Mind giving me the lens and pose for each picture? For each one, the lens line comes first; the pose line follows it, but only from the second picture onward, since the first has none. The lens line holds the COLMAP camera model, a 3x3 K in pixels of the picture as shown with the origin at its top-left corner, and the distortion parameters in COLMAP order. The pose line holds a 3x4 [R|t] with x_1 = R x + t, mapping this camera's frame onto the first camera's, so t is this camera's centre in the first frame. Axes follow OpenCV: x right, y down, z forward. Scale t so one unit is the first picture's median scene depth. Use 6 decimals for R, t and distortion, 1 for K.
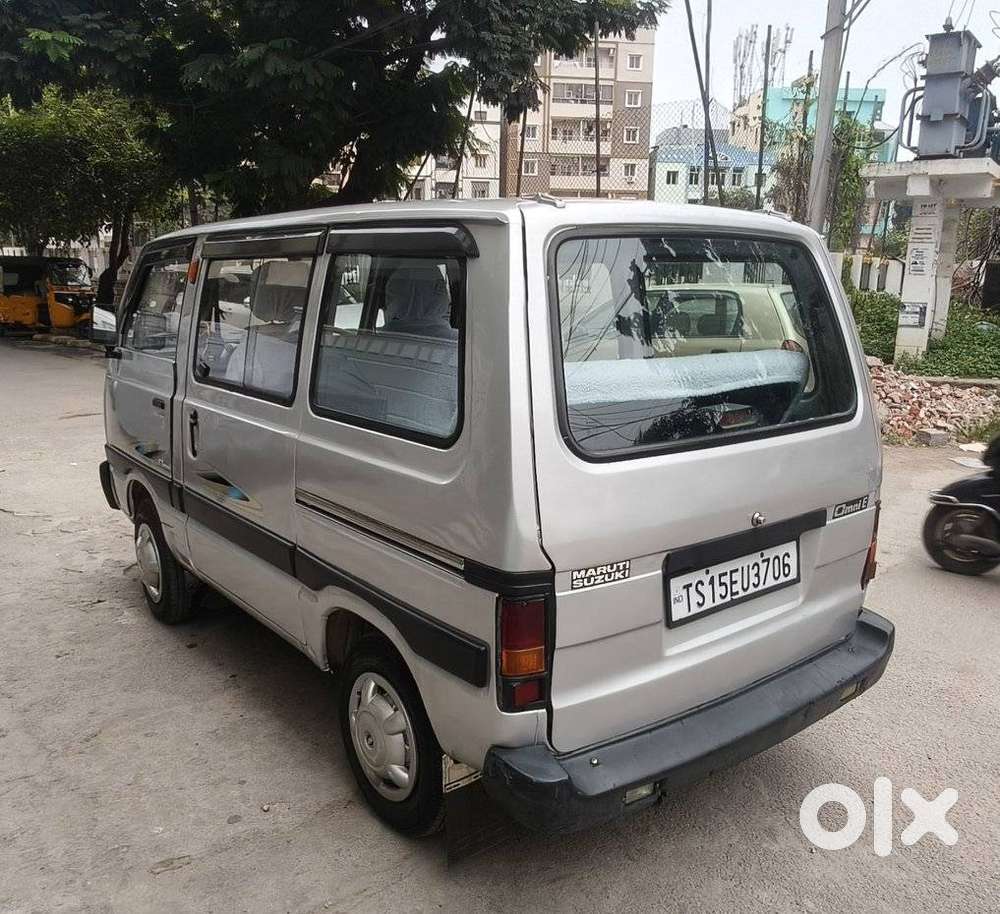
lens RADIAL K [[926.3, 0, 520.3], [0, 926.3, 459.8], [0, 0, 1]] dist [0.003408, -0.000909]
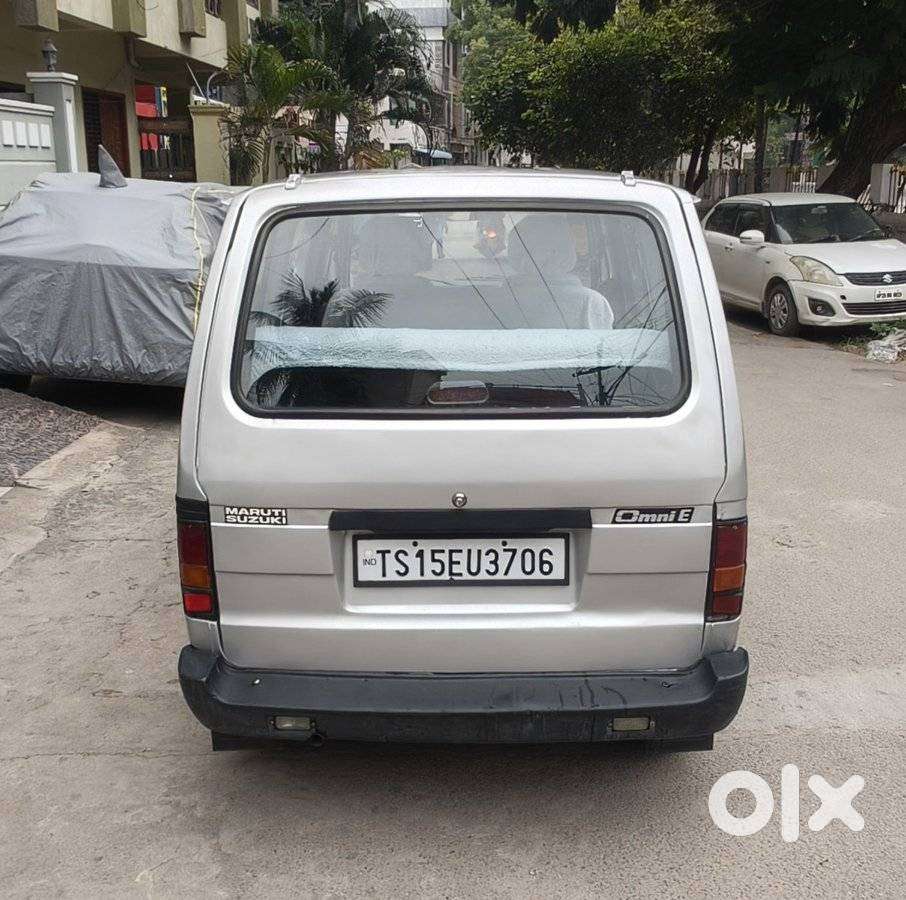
lens RADIAL K [[1136.4, 0, 453.0], [0, 1136.4, 450.0], [0, 0, 1]] dist [-0.002035, 0.007271]
pose [[0.767771, 0.133437, -0.626675, 0.963030], [-0.118040, 0.990790, 0.066351, -0.064852], [0.629757, 0.023030, 0.776451, 0.062986]]
